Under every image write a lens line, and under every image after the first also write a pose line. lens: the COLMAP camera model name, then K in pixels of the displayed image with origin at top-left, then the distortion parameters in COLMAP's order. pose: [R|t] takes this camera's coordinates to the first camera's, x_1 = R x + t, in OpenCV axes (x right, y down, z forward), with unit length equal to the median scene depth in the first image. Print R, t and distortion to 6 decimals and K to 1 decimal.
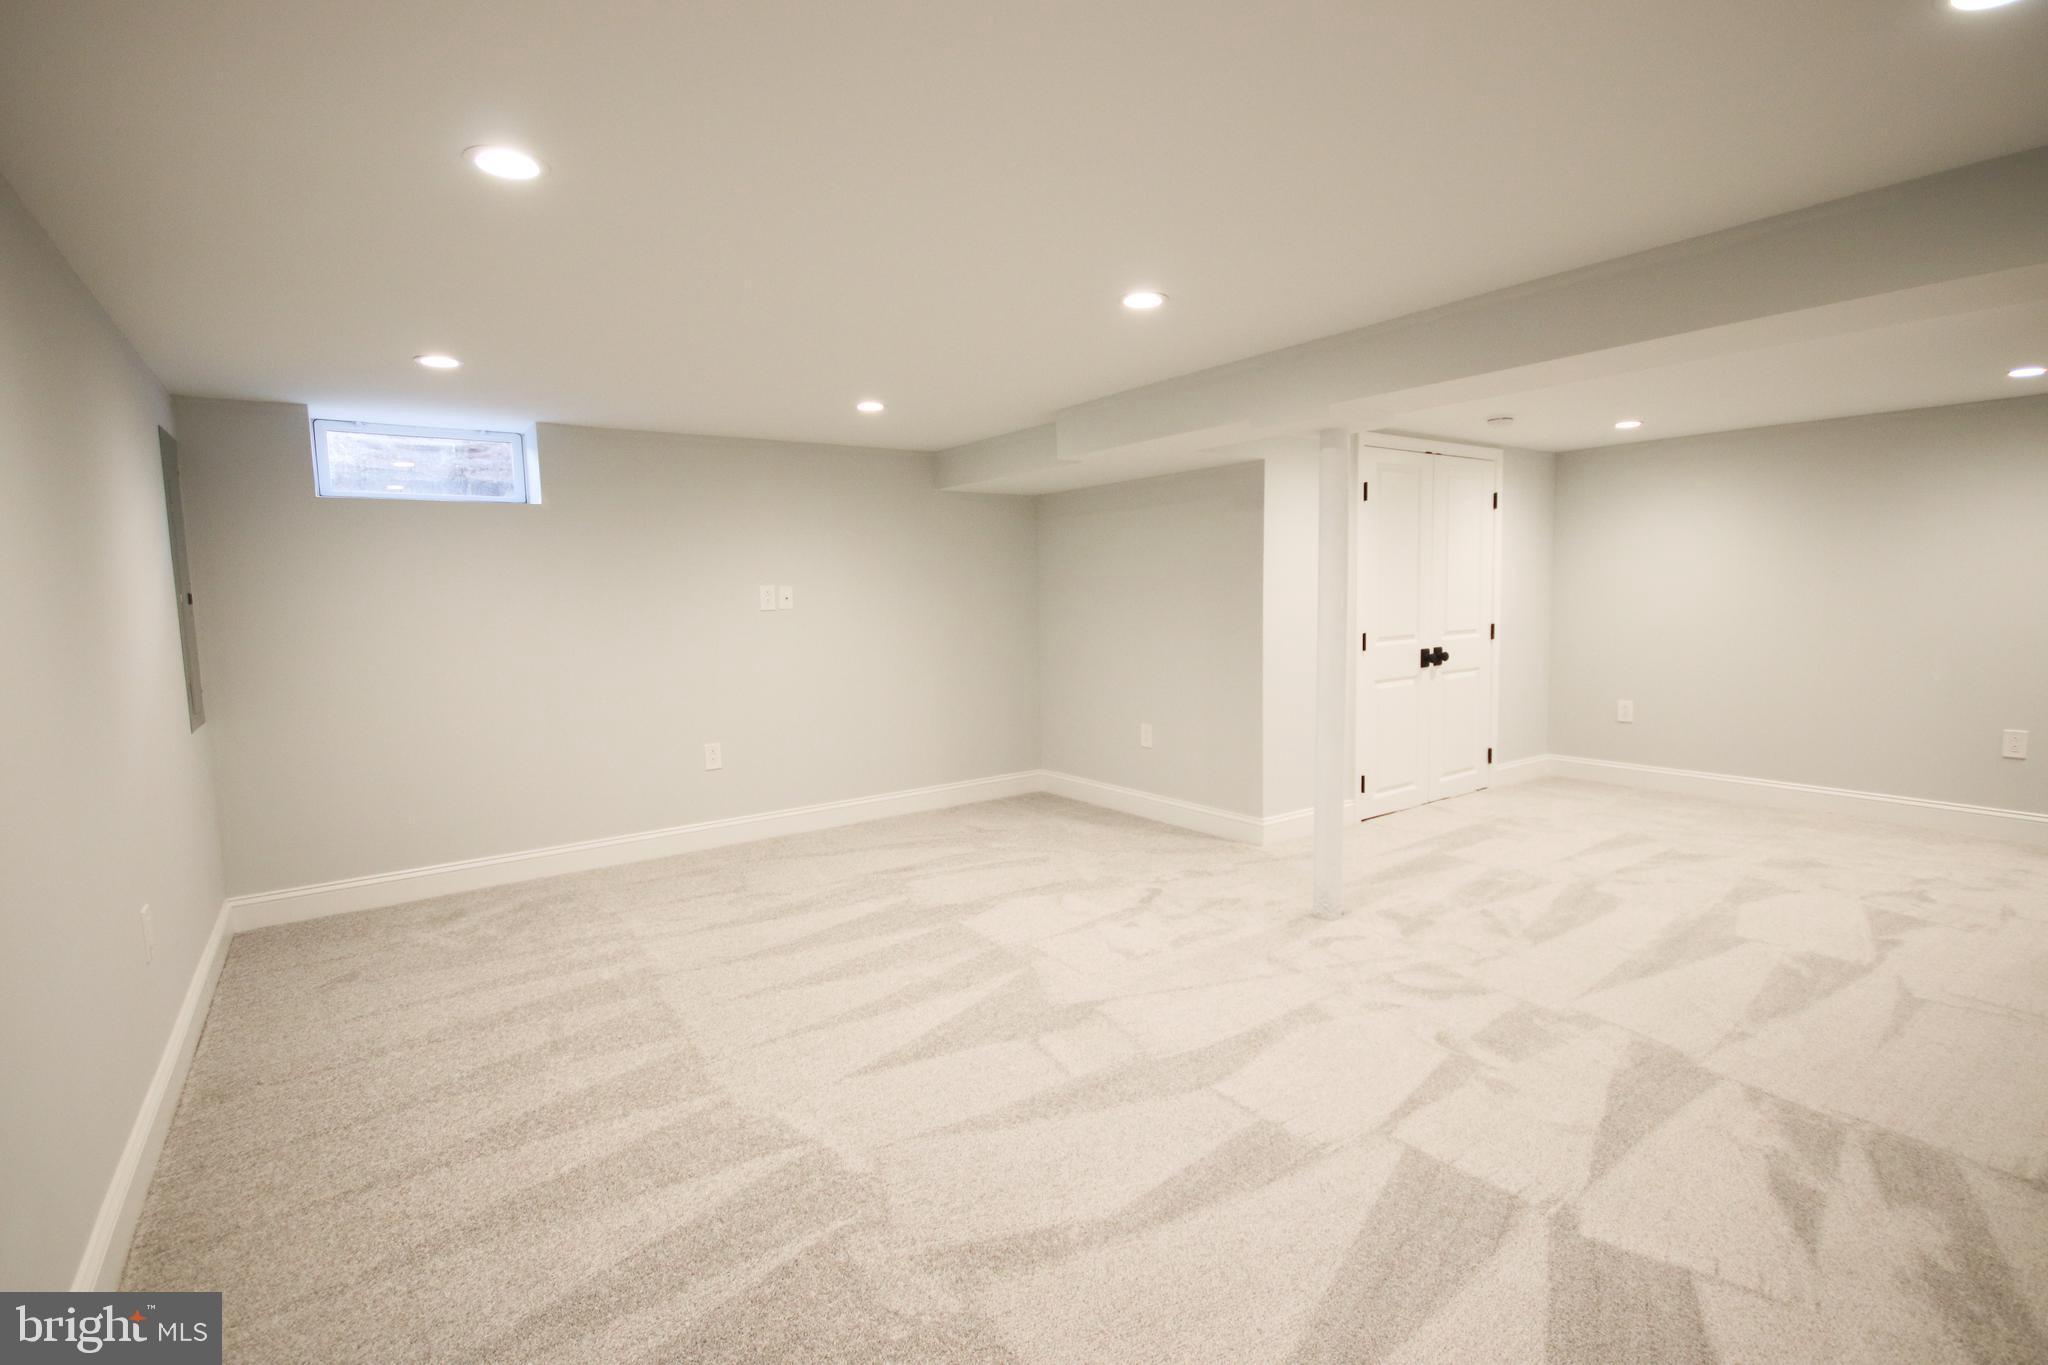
lens RADIAL K [[955.4, 0, 1023.0], [0, 955.4, 689.9], [0, 0, 1]] dist [0.013504, -0.007987]
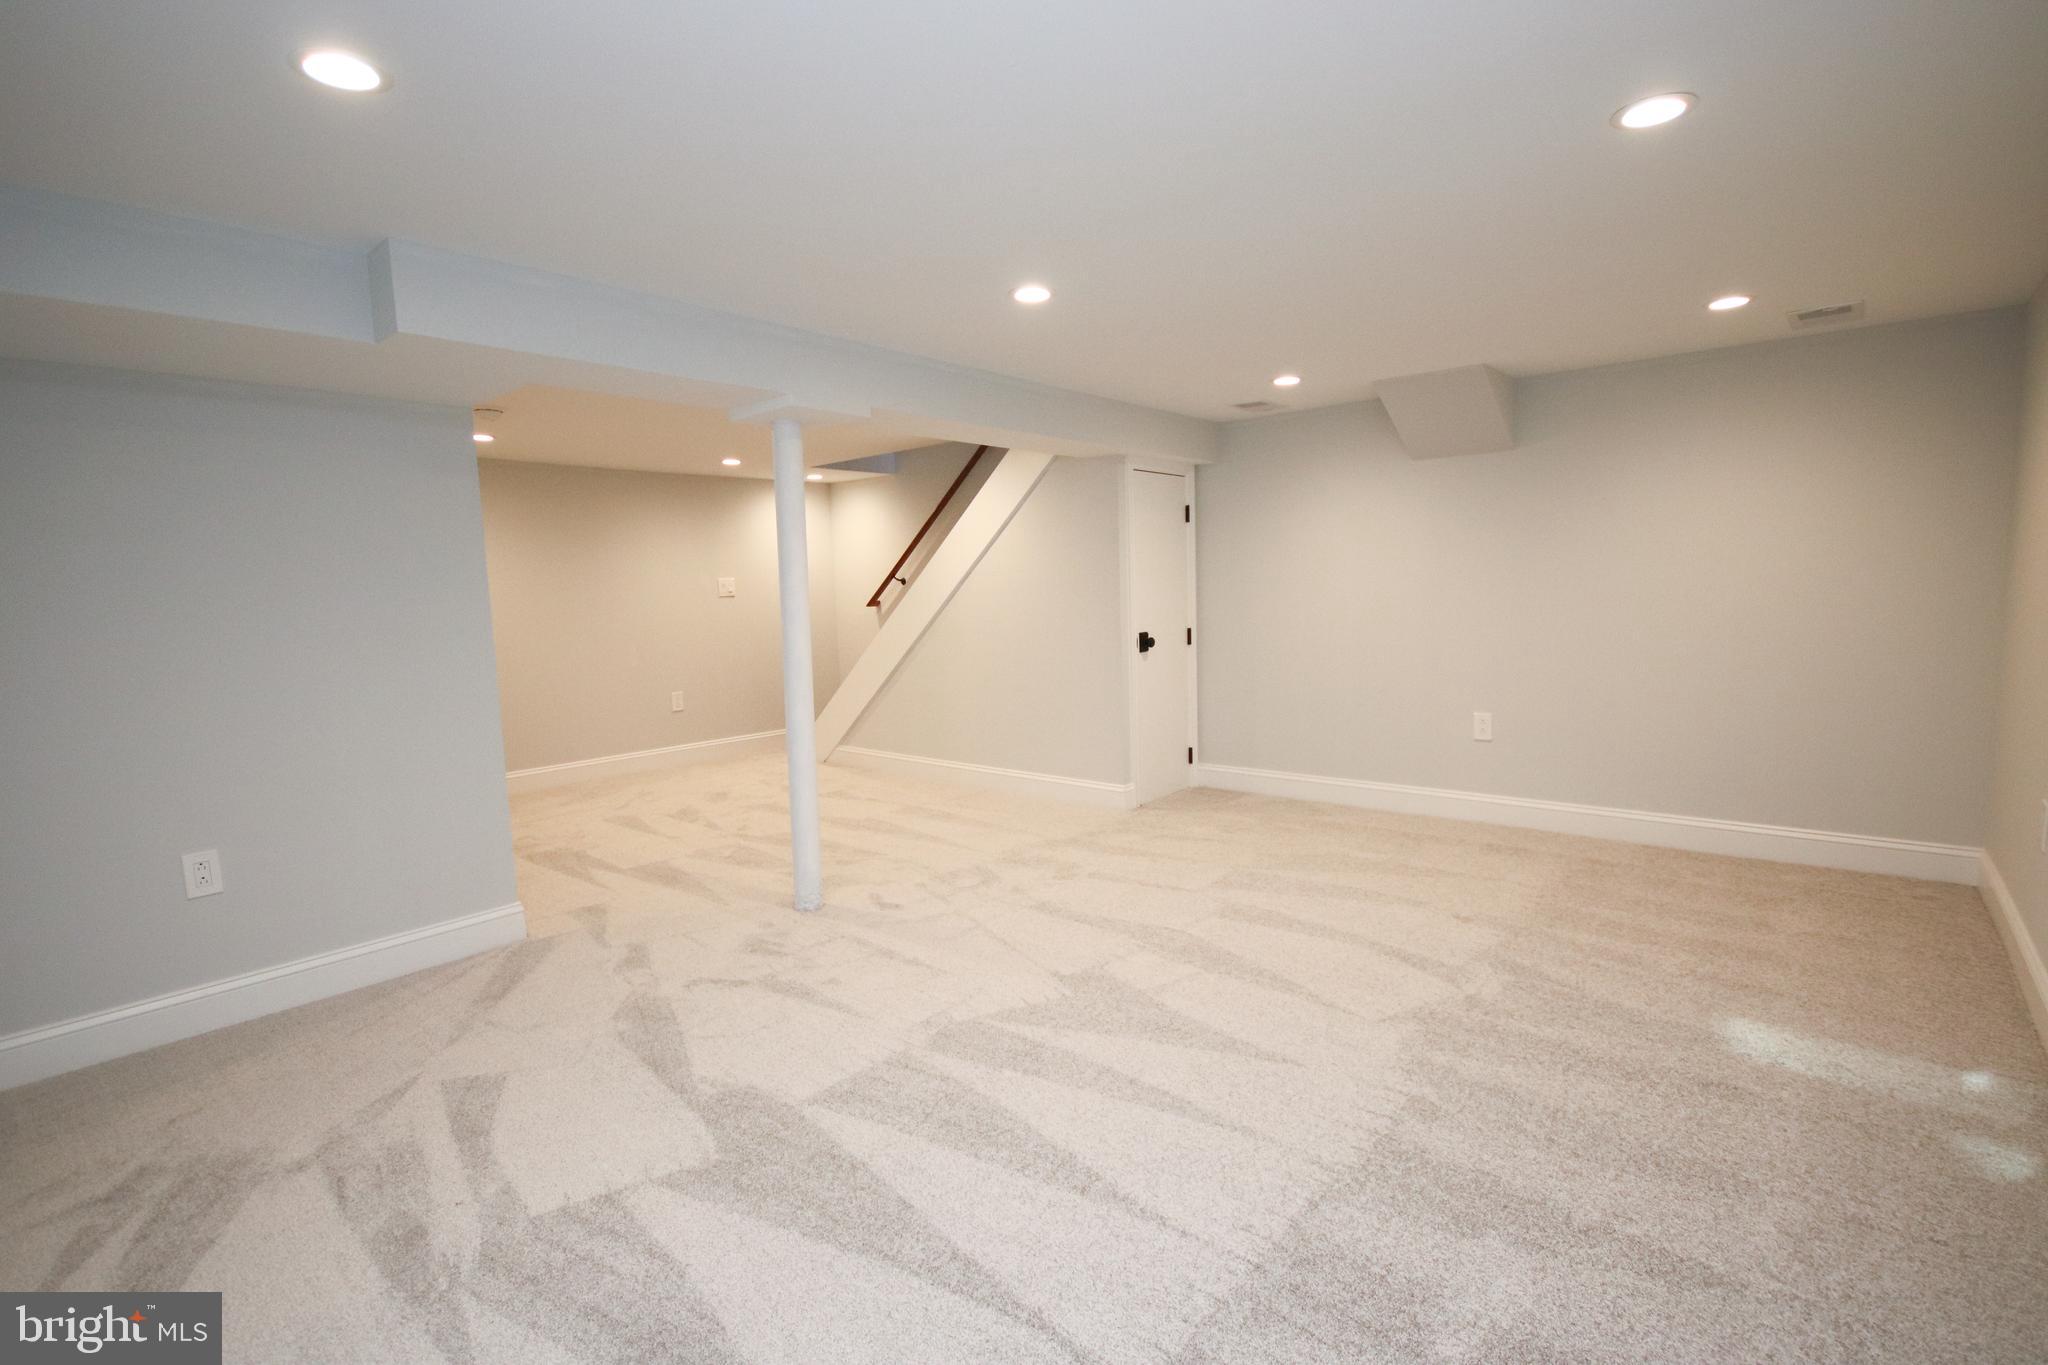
lens RADIAL K [[955.4, 0, 1023.0], [0, 955.4, 689.9], [0, 0, 1]] dist [0.013504, -0.007987]
pose [[-0.246299, -0.076295, 0.966186, -0.655464], [0.131210, 0.985094, 0.111236, -0.068404], [-0.960271, 0.154171, -0.232617, 0.922677]]
